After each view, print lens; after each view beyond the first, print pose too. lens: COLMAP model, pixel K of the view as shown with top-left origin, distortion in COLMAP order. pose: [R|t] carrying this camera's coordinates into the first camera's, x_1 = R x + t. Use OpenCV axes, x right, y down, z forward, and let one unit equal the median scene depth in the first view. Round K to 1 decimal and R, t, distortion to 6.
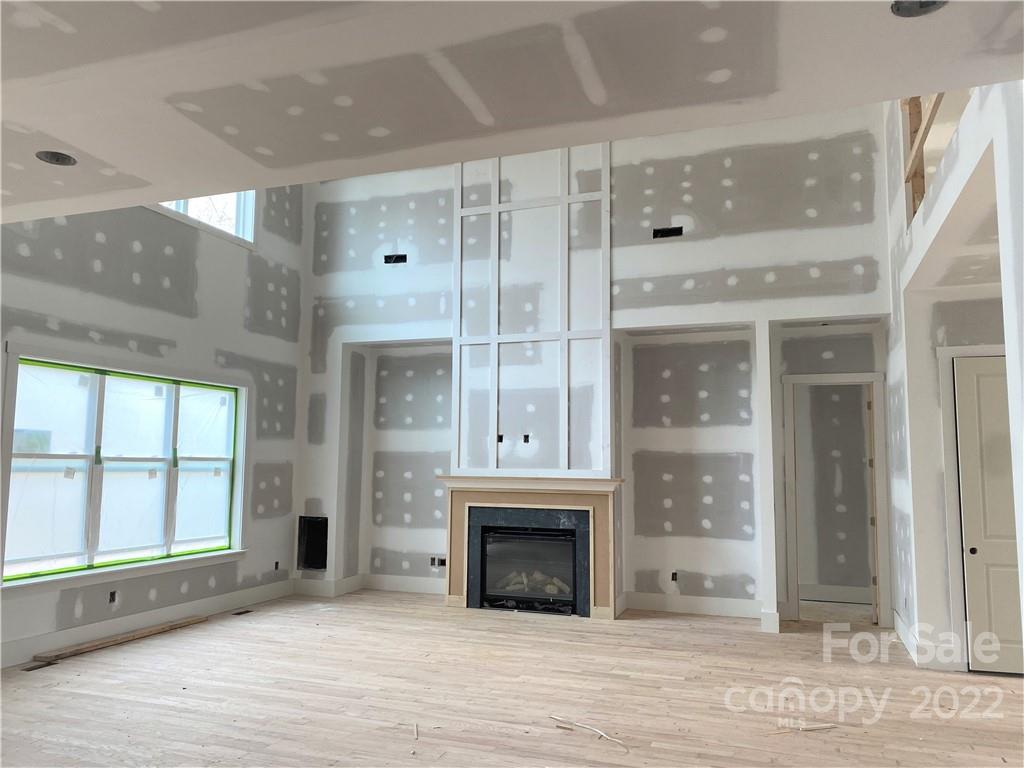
lens RADIAL K [[779.1, 0, 498.0], [0, 779.1, 389.7], [0, 0, 1]] dist [0.056234, -0.070765]
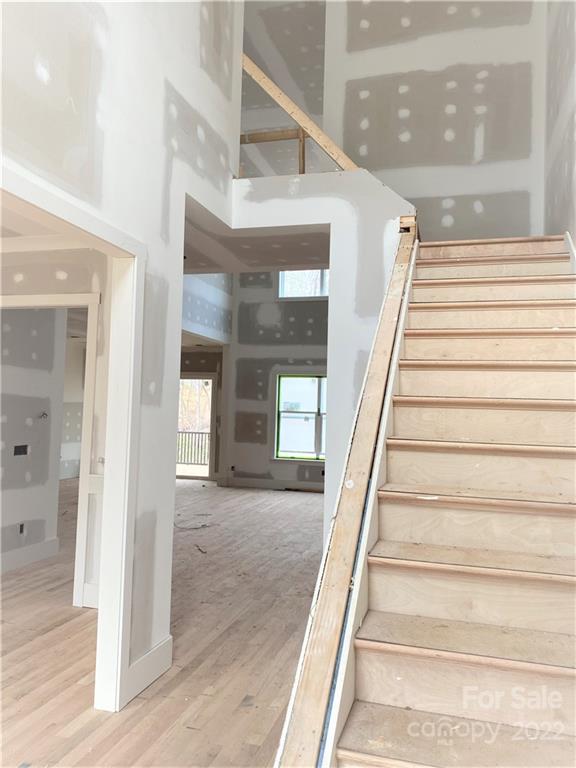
lens RADIAL K [[584.3, 0, 285.2], [0, 584.3, 384.7], [0, 0, 1]] dist [0.056234, -0.070765]
pose [[0.082624, -0.062053, -0.994647, 1.024739], [0.069237, 0.996005, -0.056386, 0.077904], [0.994173, -0.064207, 0.086590, 0.627627]]
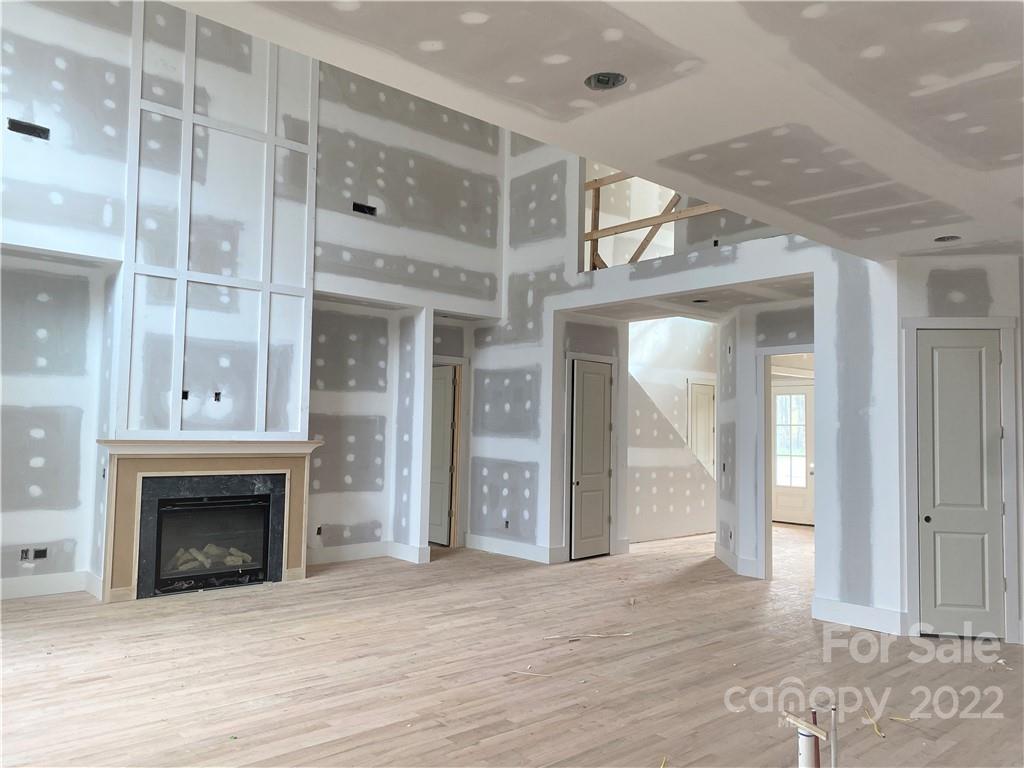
lens RADIAL K [[779.1, 0, 513.5], [0, 779.1, 392.2], [0, 0, 1]] dist [0.056234, -0.070765]
pose [[0.454716, 0.042765, 0.889609, -0.613589], [-0.100872, 0.994892, 0.003734, 0.021665], [-0.884906, -0.091434, 0.456707, 0.306066]]
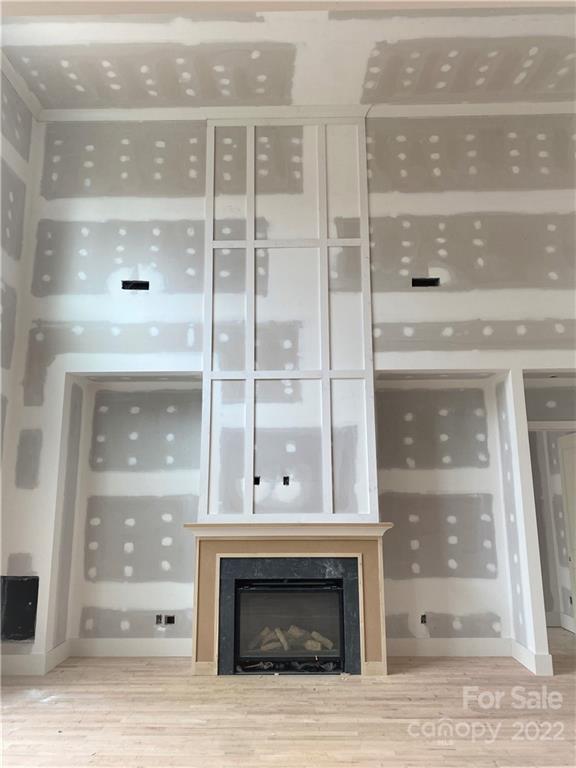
lens RADIAL K [[584.3, 0, 285.0], [0, 584.3, 379.9], [0, 0, 1]] dist [0.056234, -0.070765]
pose [[0.940856, 0.052545, 0.334708, -0.214365], [-0.018652, 0.994435, -0.103684, 0.014938], [-0.338294, 0.091309, 0.936600, 0.328821]]
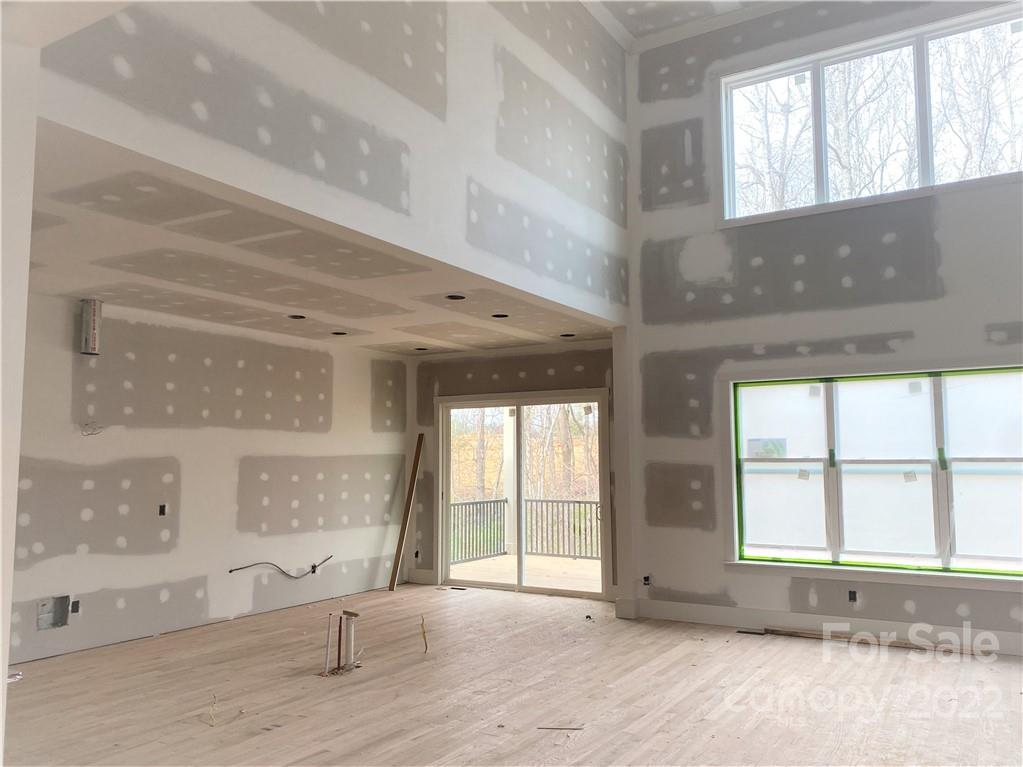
lens RADIAL K [[810.0, 0, 511.6], [0, 810.0, 390.2], [0, 0, 1]] dist [0.026520, -0.040621]
pose [[-0.180595, -0.097493, -0.978714, 0.542700], [0.098891, 0.988233, -0.116689, 0.064606], [0.978574, -0.117859, -0.168828, 0.644385]]
